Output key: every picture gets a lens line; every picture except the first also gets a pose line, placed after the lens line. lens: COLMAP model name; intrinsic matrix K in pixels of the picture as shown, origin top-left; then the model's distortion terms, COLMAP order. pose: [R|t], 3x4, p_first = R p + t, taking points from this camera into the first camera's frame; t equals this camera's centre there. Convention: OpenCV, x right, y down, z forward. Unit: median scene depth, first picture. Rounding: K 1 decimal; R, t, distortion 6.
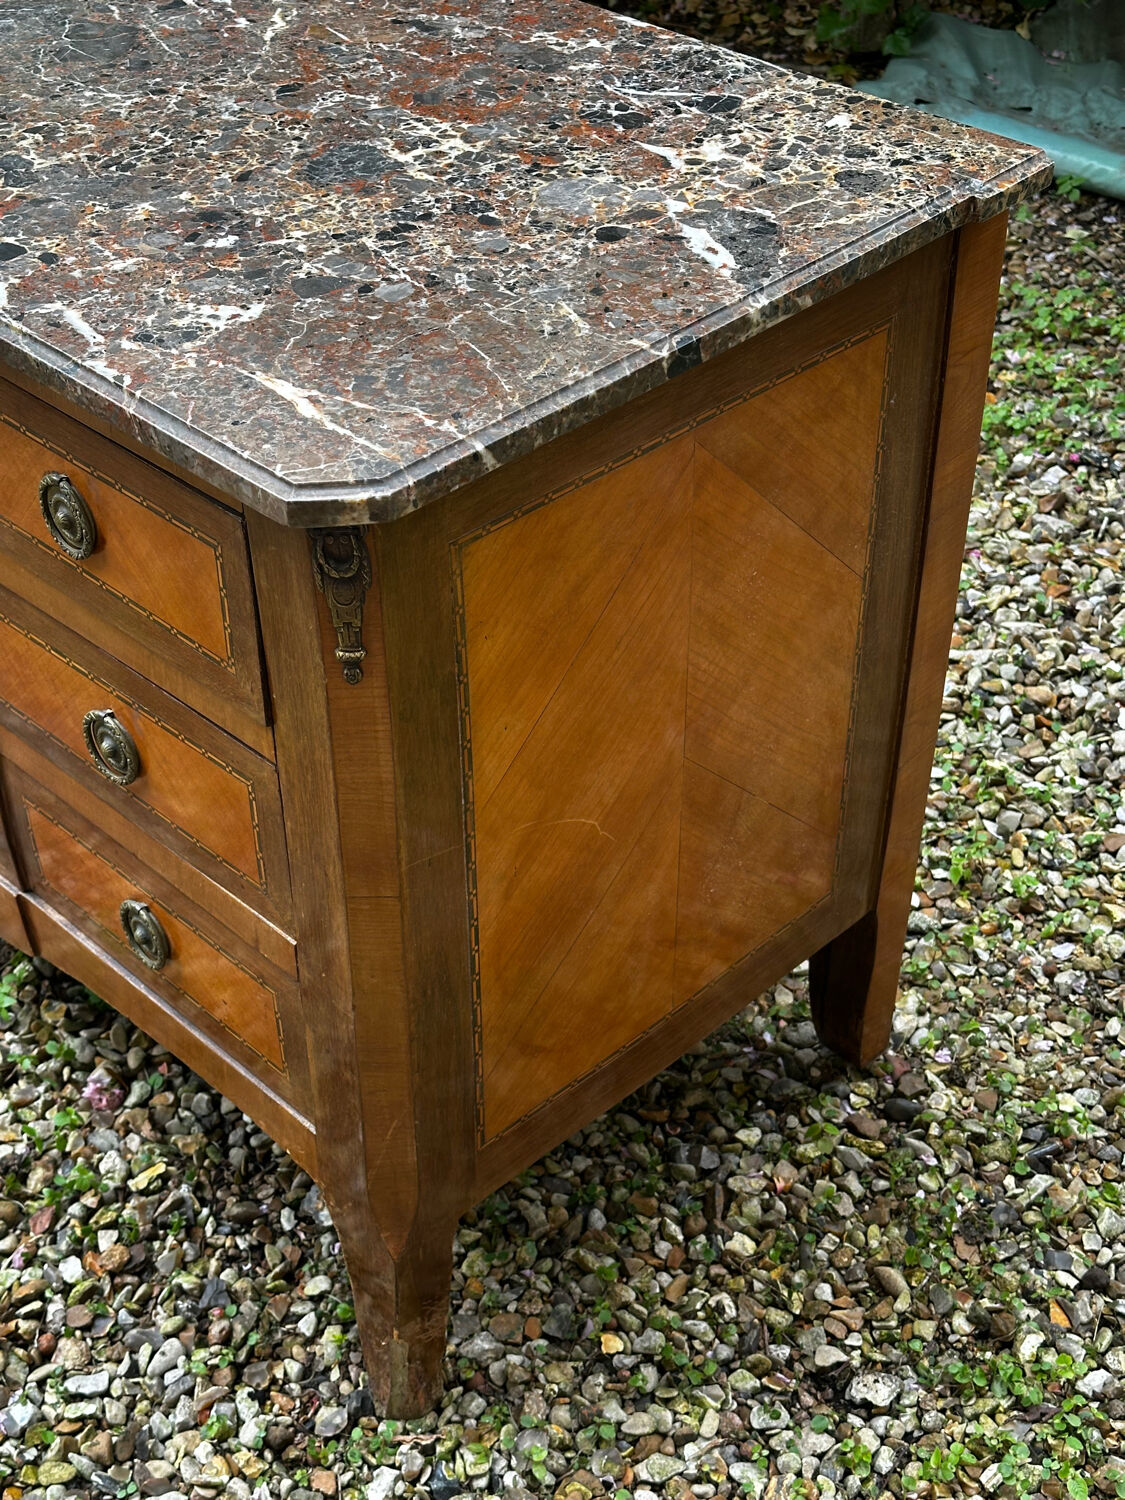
lens RADIAL K [[2065.8, 0, 546.2], [0, 2065.8, 740.6], [0, 0, 1]] dist [0.182596, -0.243009]
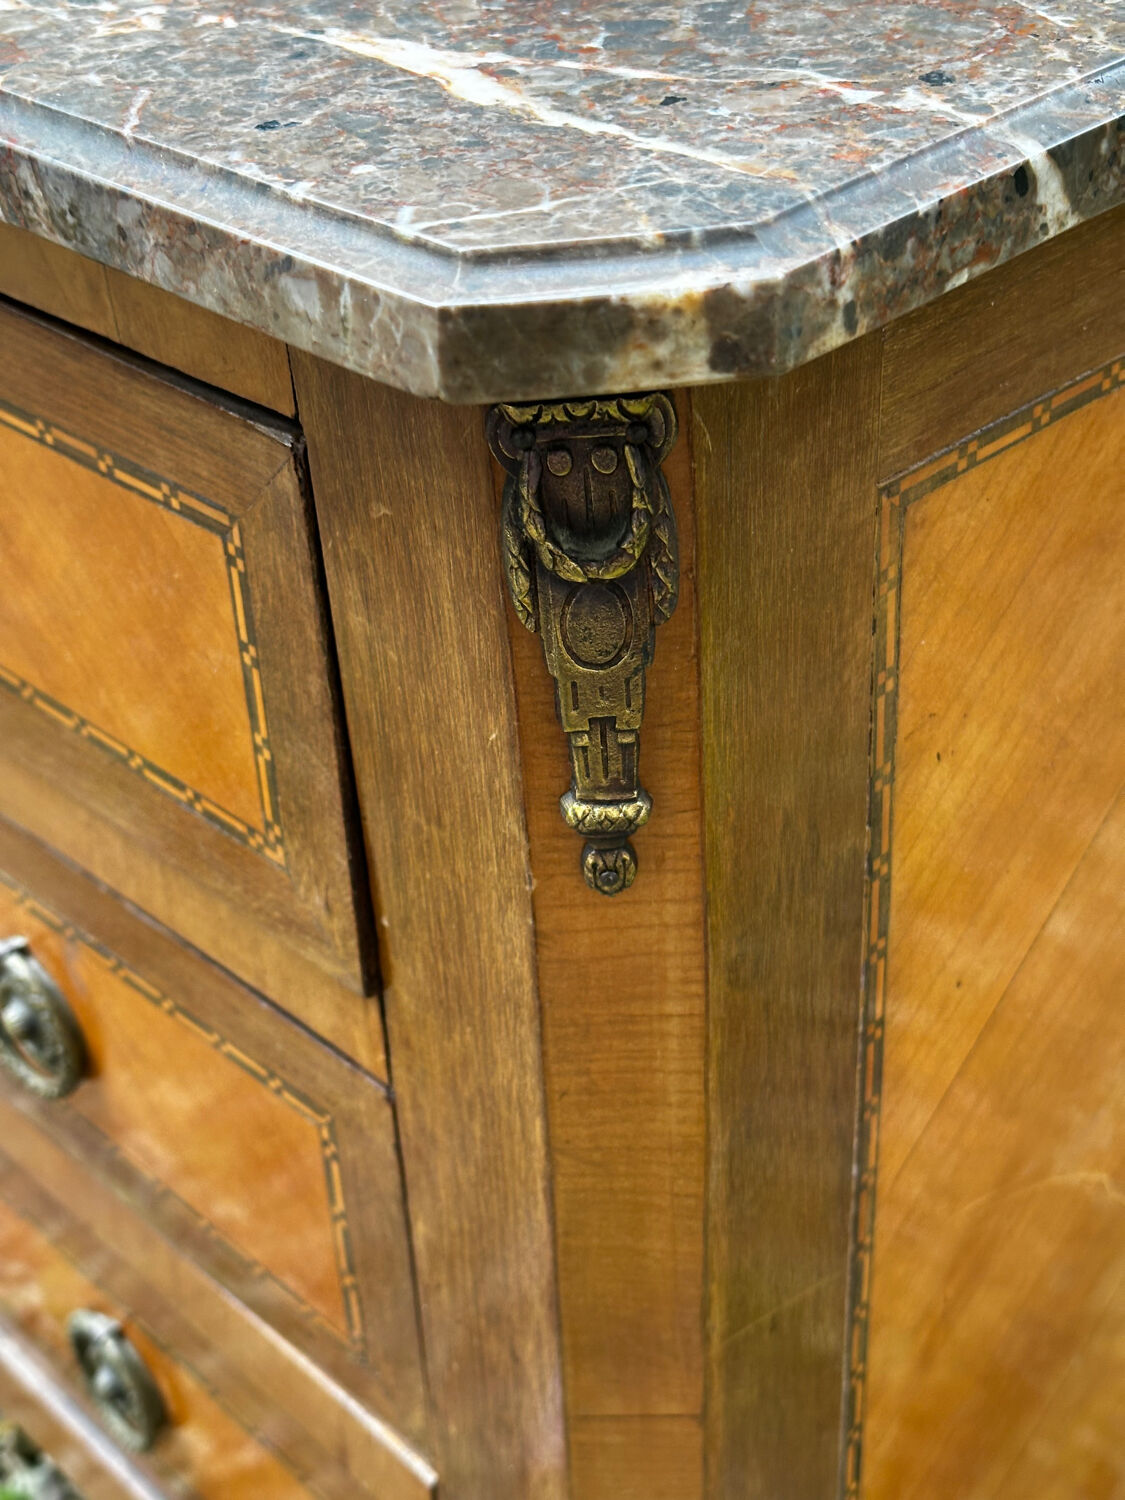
lens RADIAL K [[2065.8, 0, 546.2], [0, 2065.8, 740.6], [0, 0, 1]] dist [0.182596, -0.243009]
pose [[0.999179, -0.024099, -0.032560, -0.077237], [0.021934, 0.997624, -0.065308, -0.025646], [0.034057, 0.064541, 0.997334, 0.540078]]
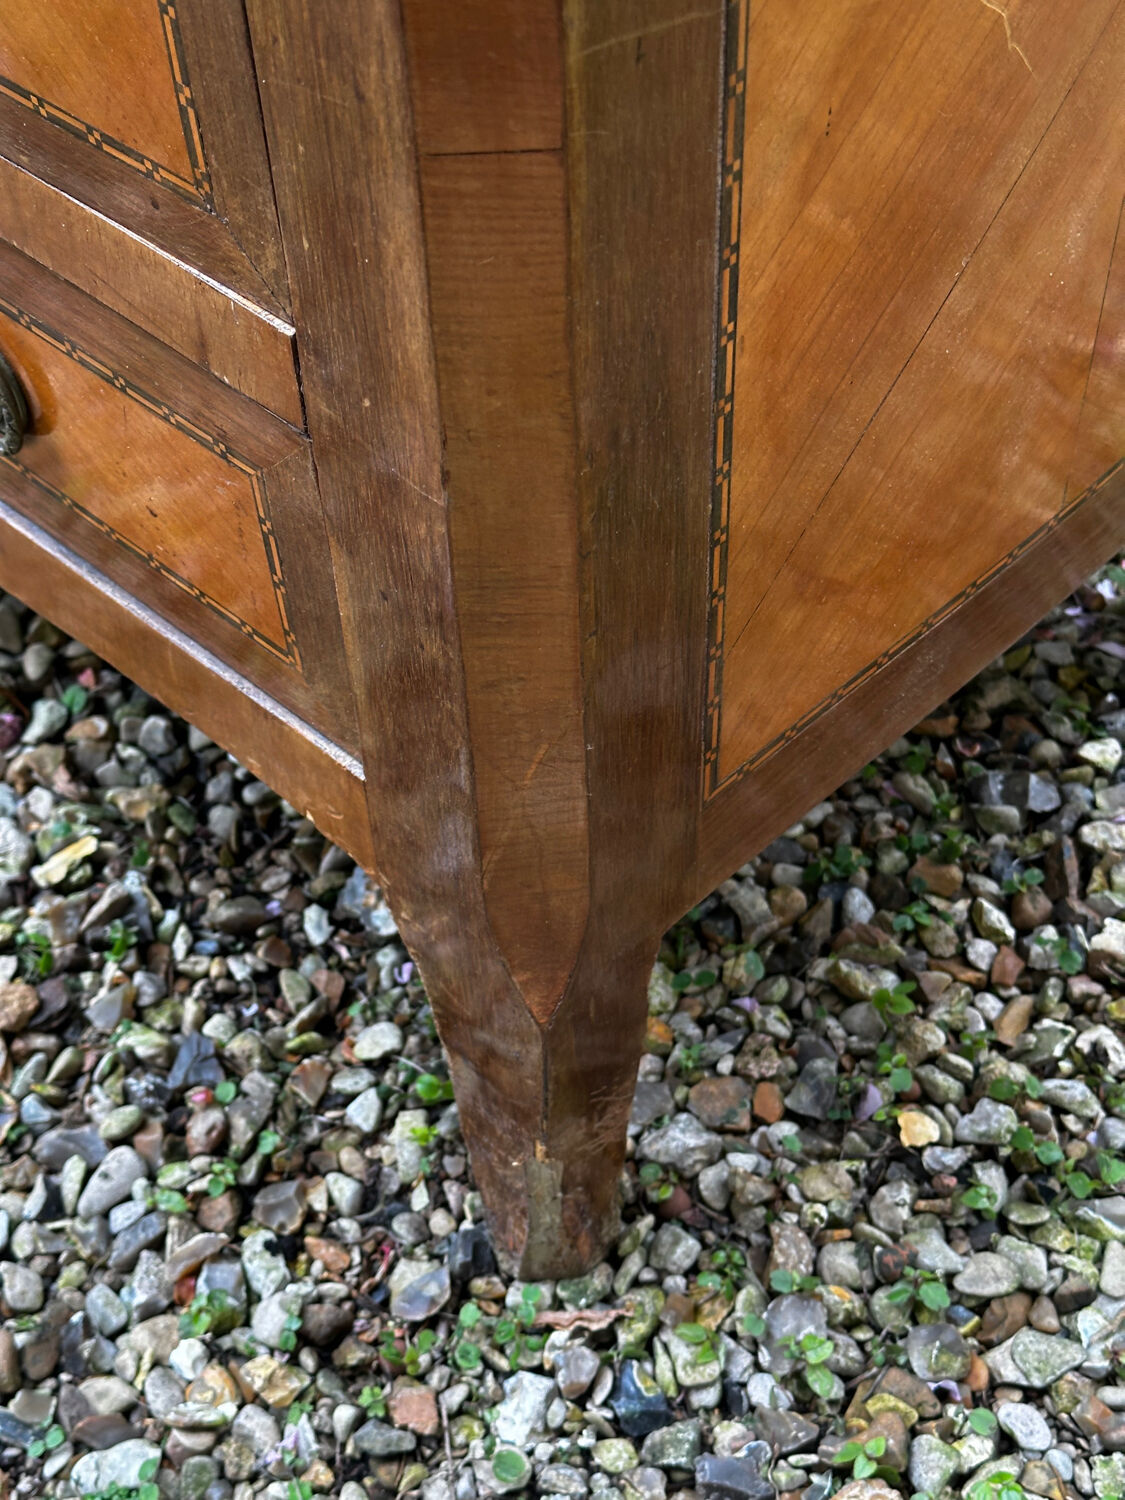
lens RADIAL K [[2065.8, 0, 546.2], [0, 2065.8, 740.6], [0, 0, 1]] dist [0.182596, -0.243009]
pose [[0.999200, -0.039388, -0.006940, -0.068784], [0.039994, 0.984255, 0.172169, 0.105212], [0.000049, -0.172309, 0.985043, 0.561557]]
